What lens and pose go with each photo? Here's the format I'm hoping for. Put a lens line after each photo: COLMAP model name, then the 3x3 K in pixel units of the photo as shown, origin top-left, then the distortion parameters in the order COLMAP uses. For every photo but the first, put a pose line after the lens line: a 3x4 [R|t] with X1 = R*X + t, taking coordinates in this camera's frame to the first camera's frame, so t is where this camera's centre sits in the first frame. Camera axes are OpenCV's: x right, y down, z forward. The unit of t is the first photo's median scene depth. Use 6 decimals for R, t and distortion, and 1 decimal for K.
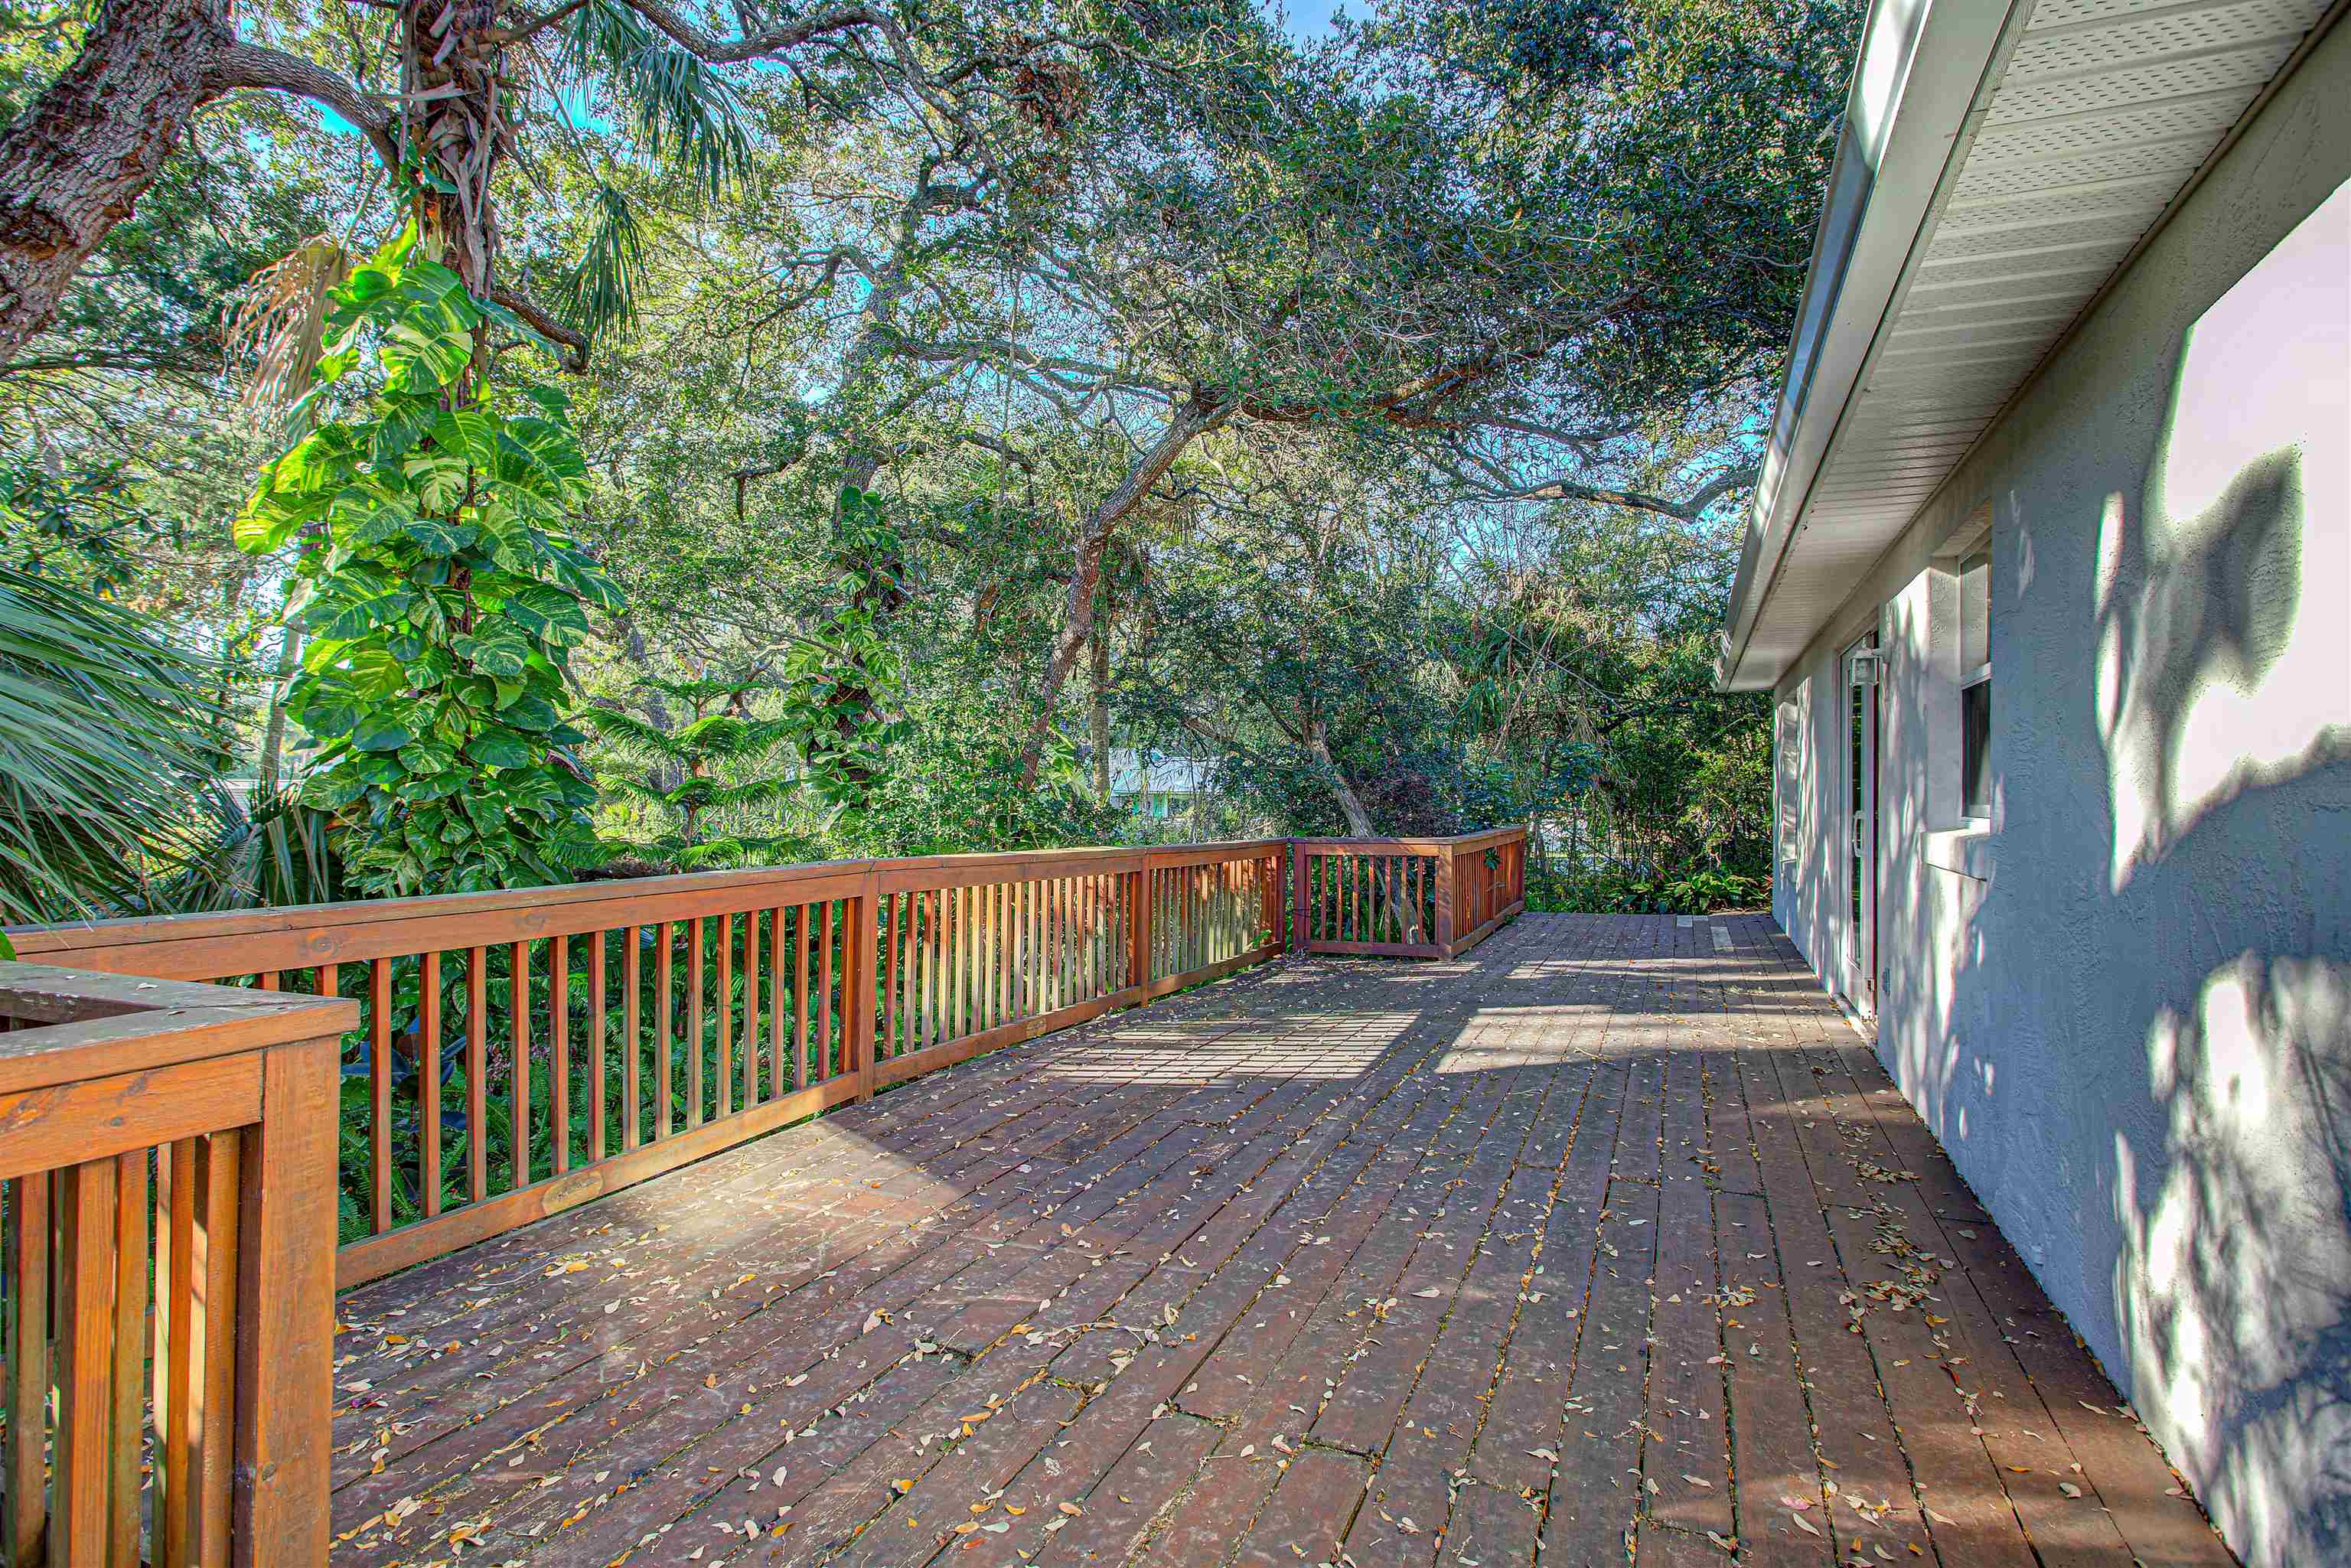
lens RADIAL K [[1214.0, 0, 1172.2], [0, 1214.0, 784.4], [0, 0, 1]] dist [-0.018961, 0.008589]
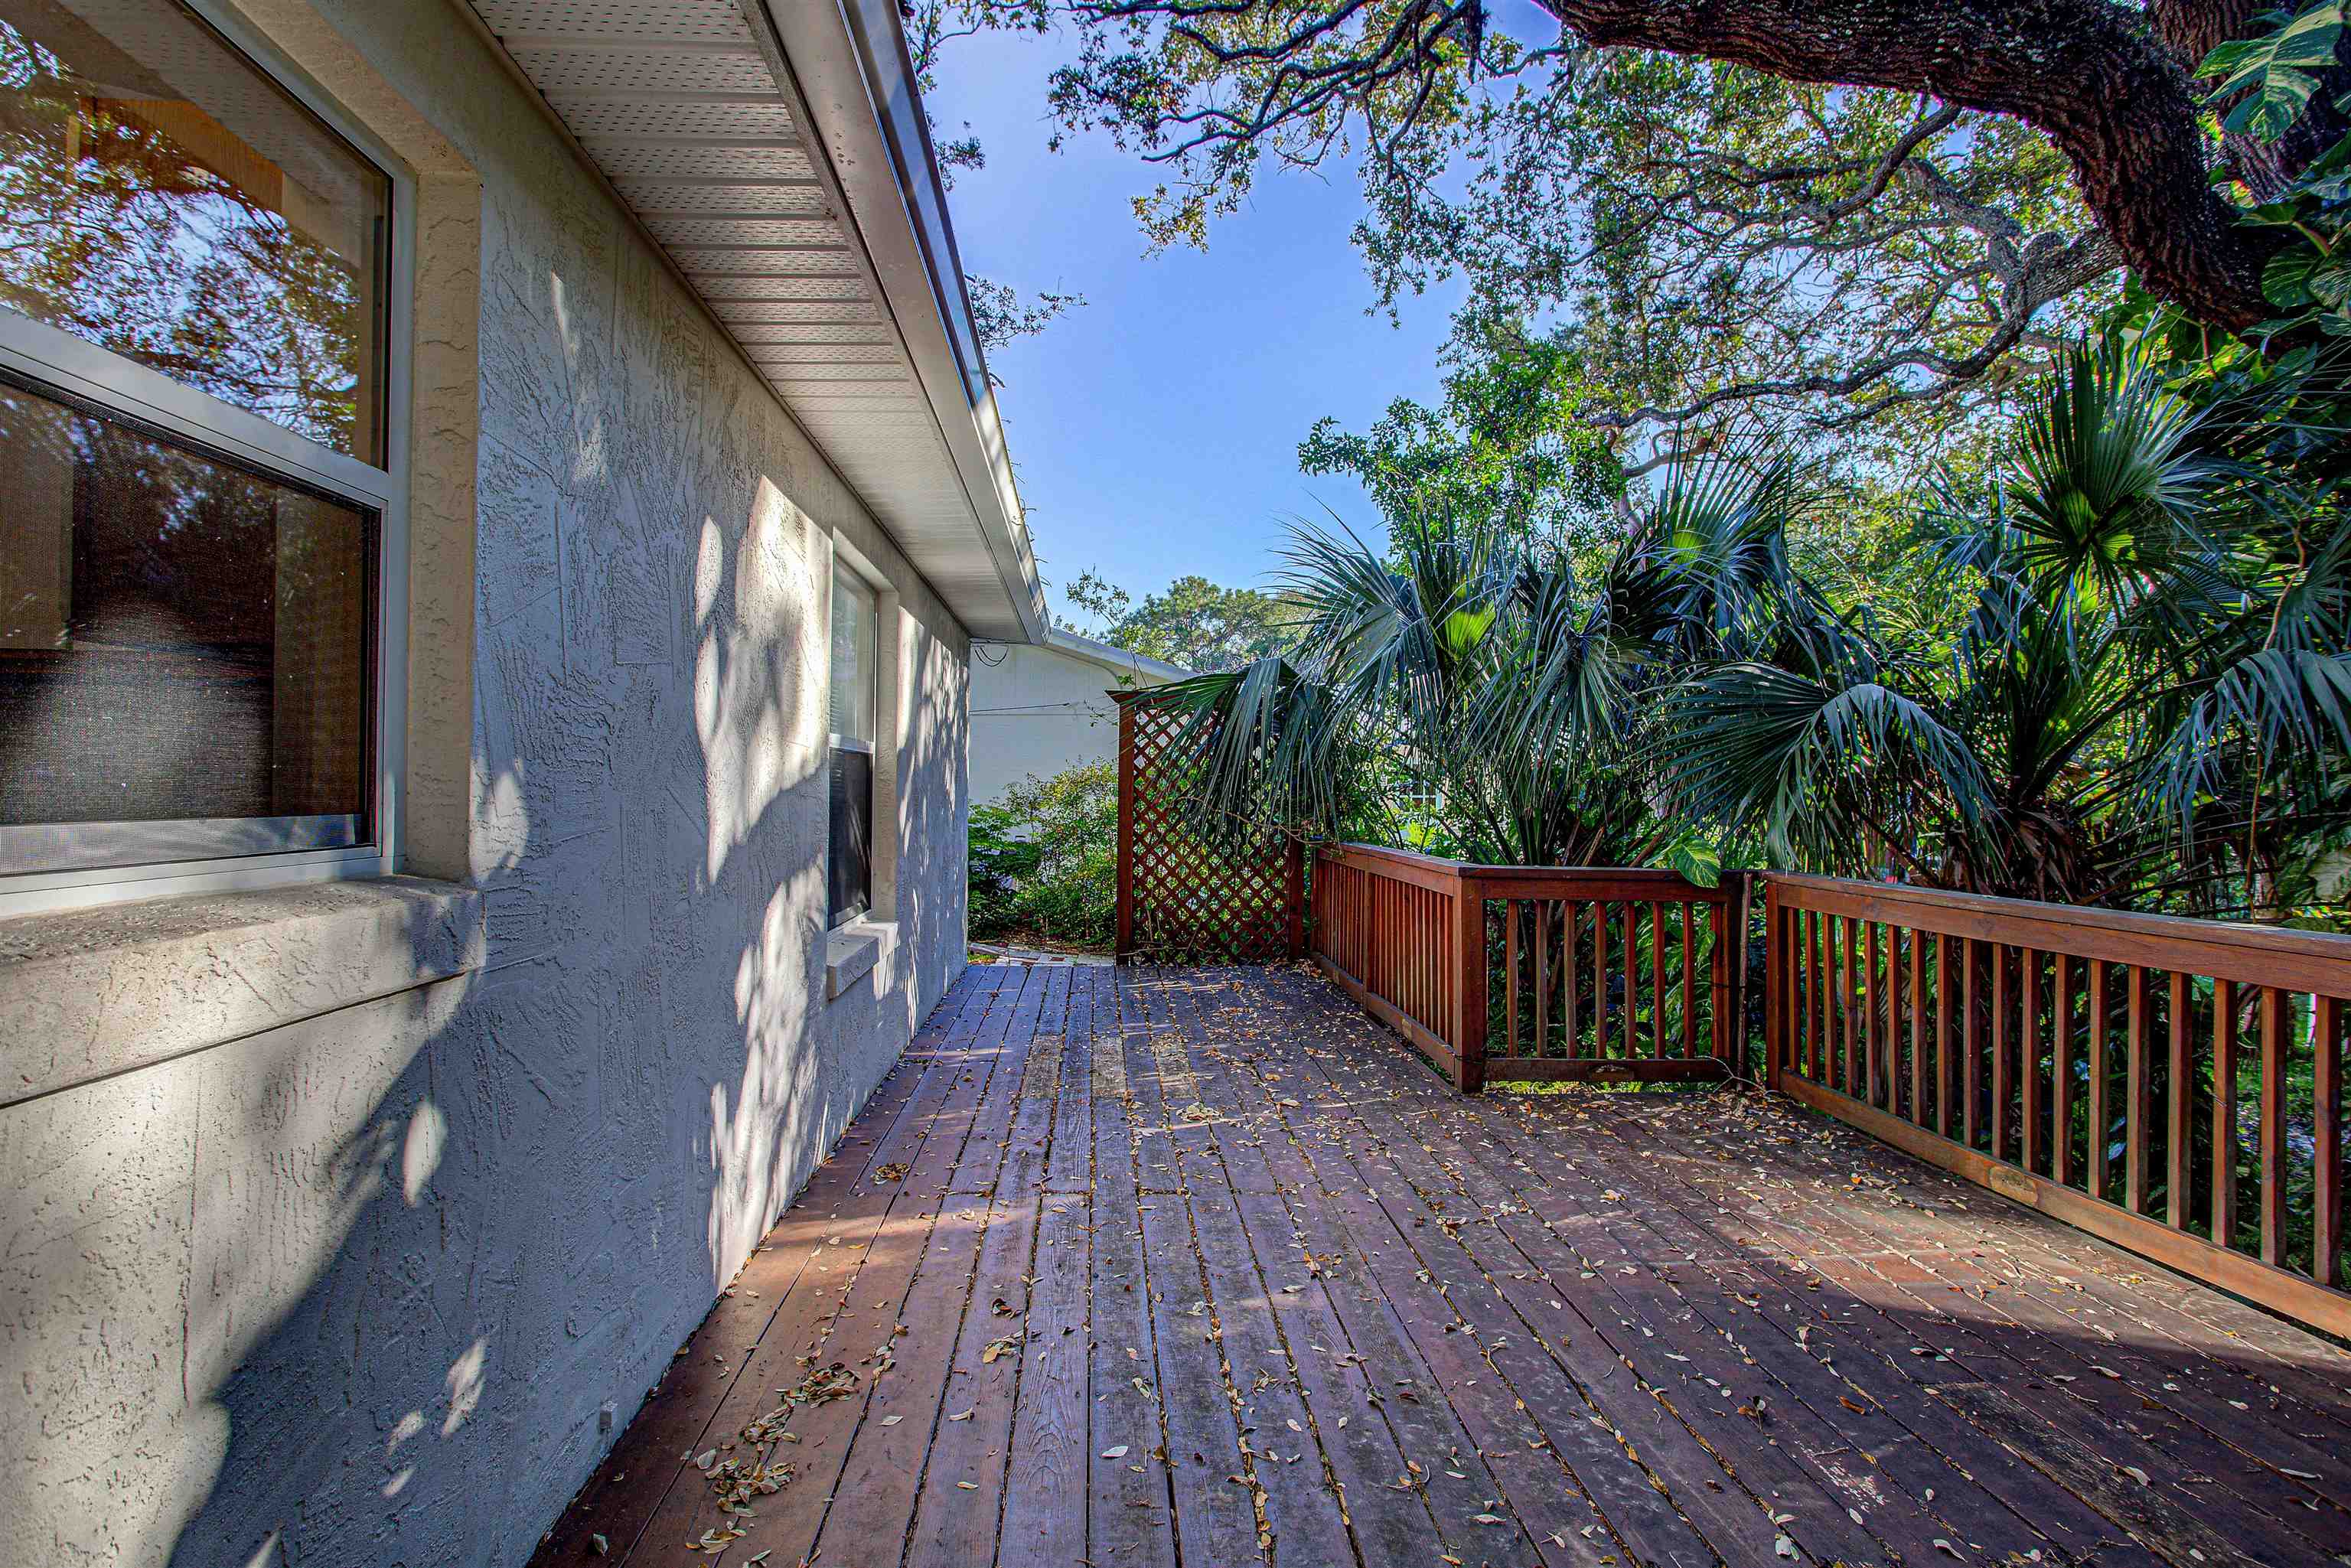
lens RADIAL K [[1201.8, 0, 1173.9], [0, 1201.8, 778.5], [0, 0, 1]] dist [-0.015749, 0.009108]
pose [[-0.889908, -0.023437, -0.455538, 0.283809], [-0.017487, 0.999698, -0.017273, 0.002180], [0.455805, -0.007405, -0.890049, 0.683937]]
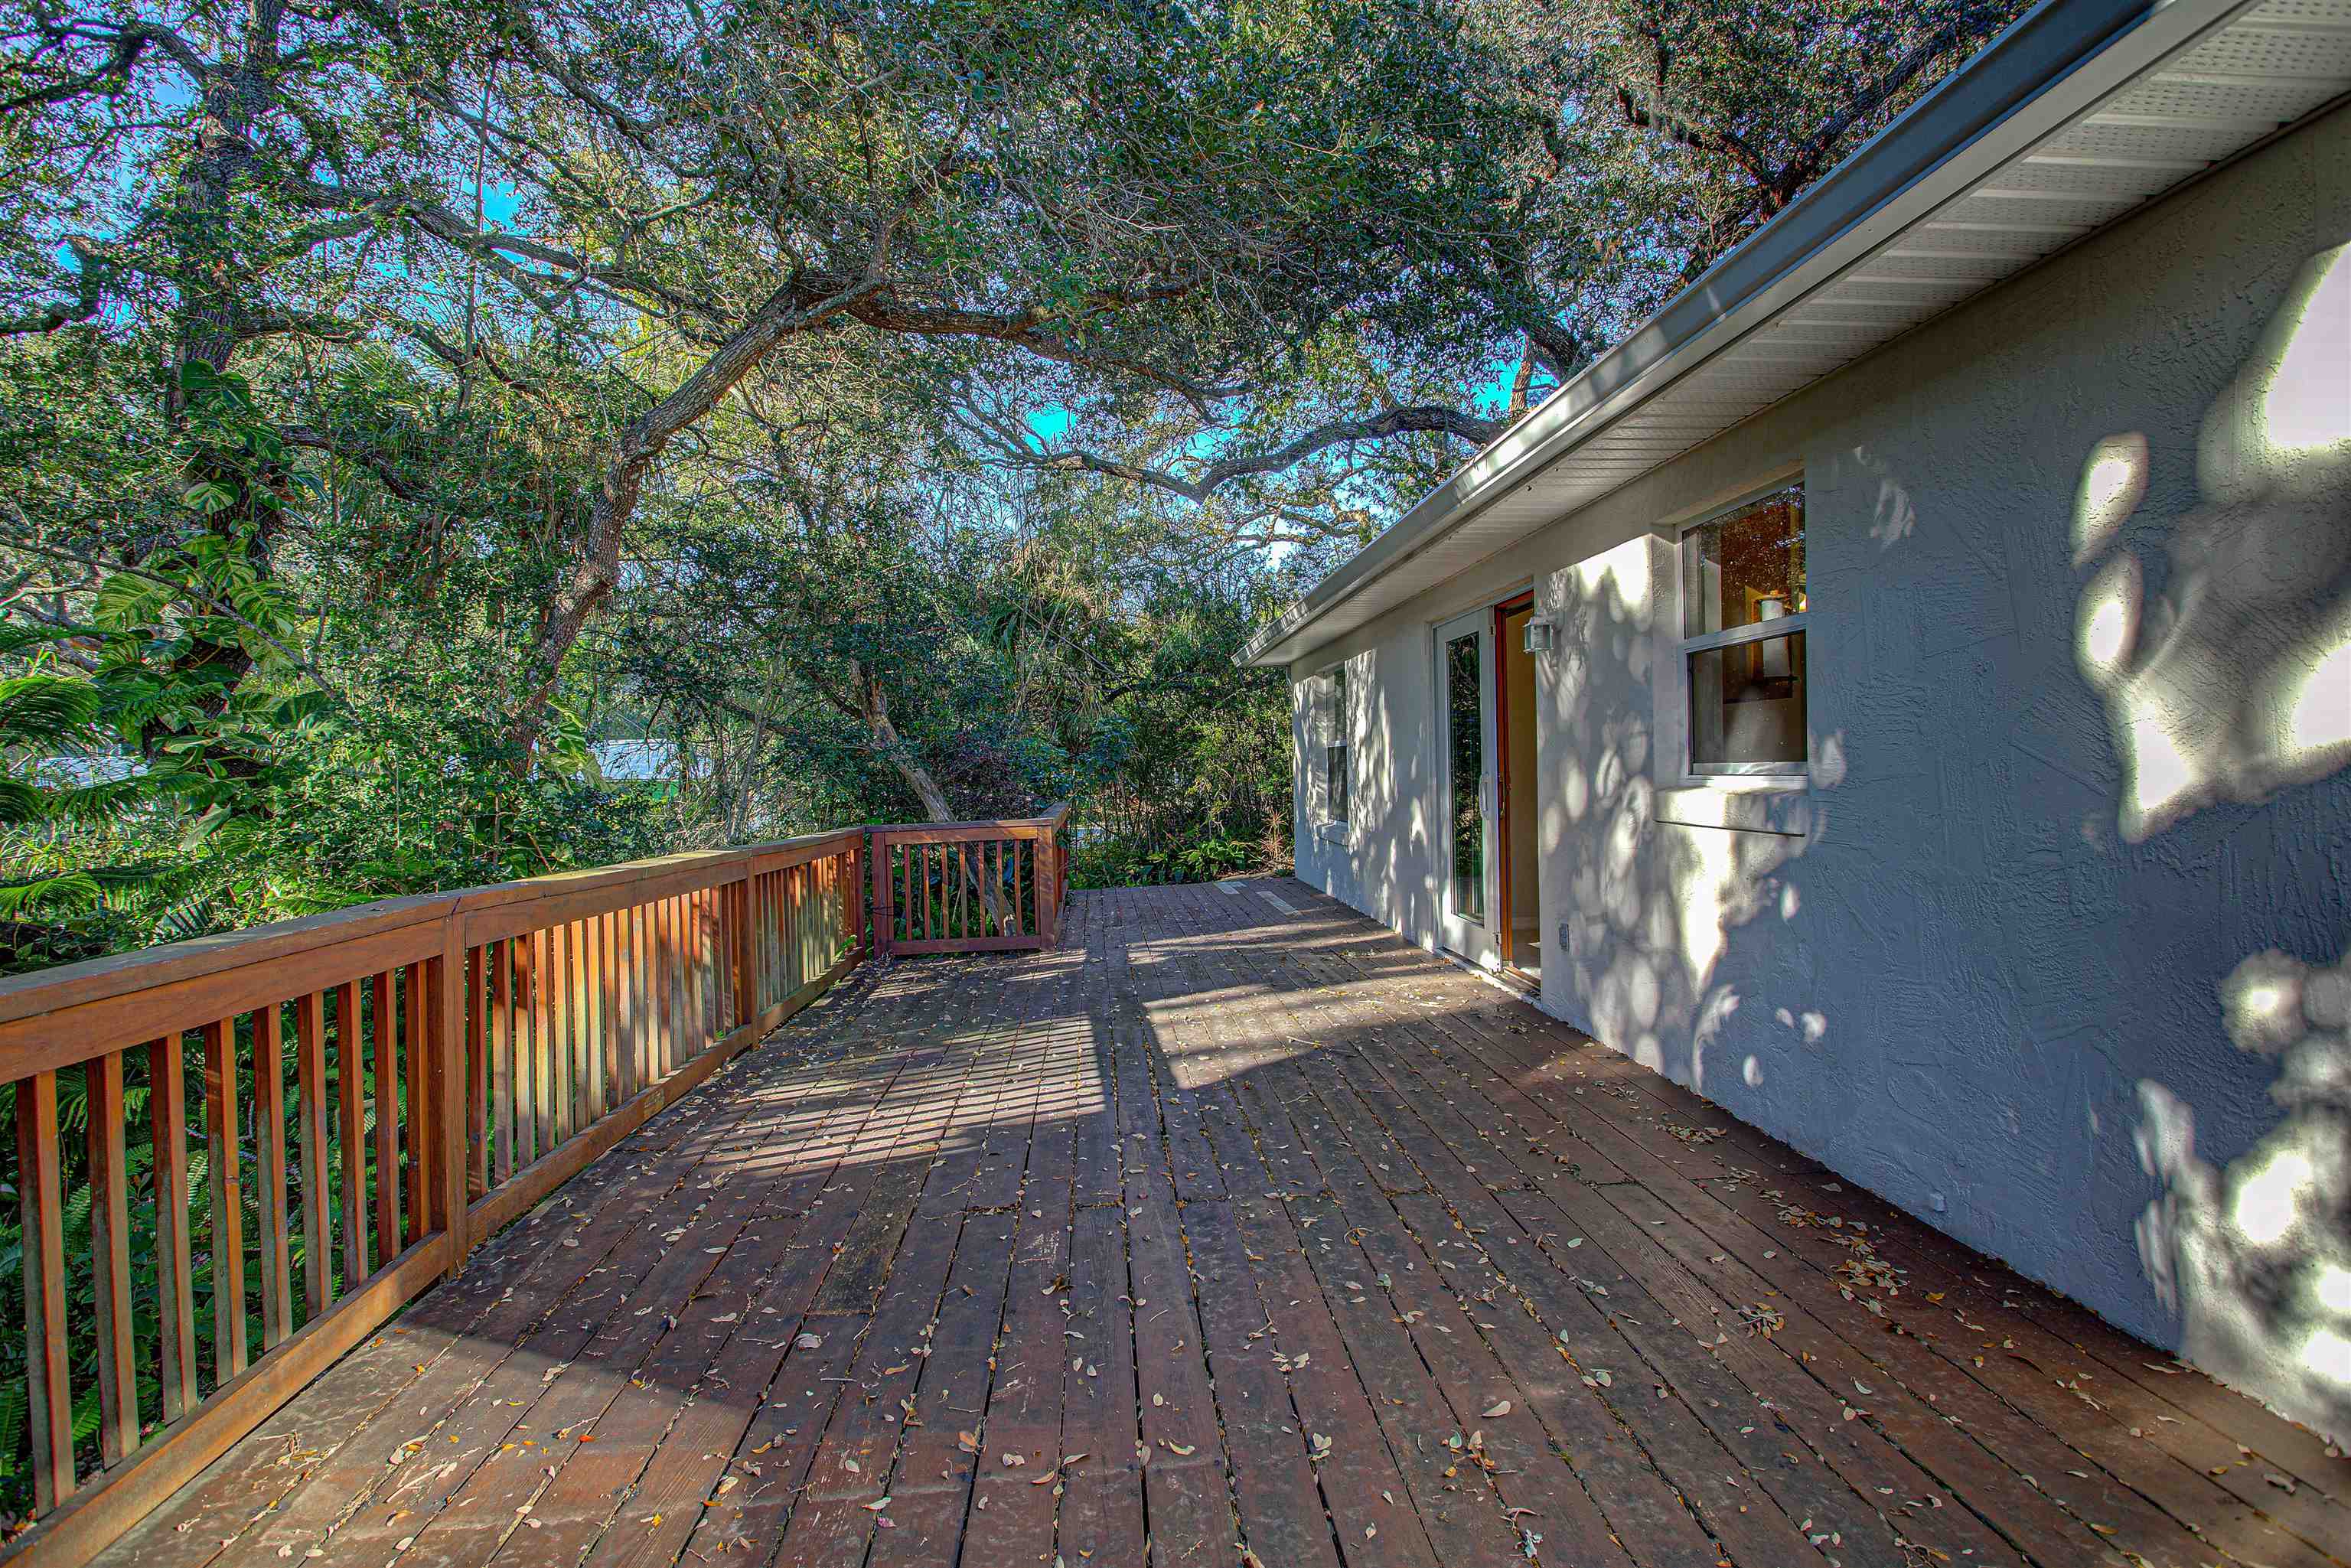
lens RADIAL K [[1201.8, 0, 1173.9], [0, 1201.8, 778.5], [0, 0, 1]] dist [-0.015749, 0.009108]
pose [[0.887544, -0.031957, 0.459613, -0.113964], [0.026703, 0.999483, 0.017930, 0.000145], [-0.459948, -0.003641, 0.887938, 0.154848]]
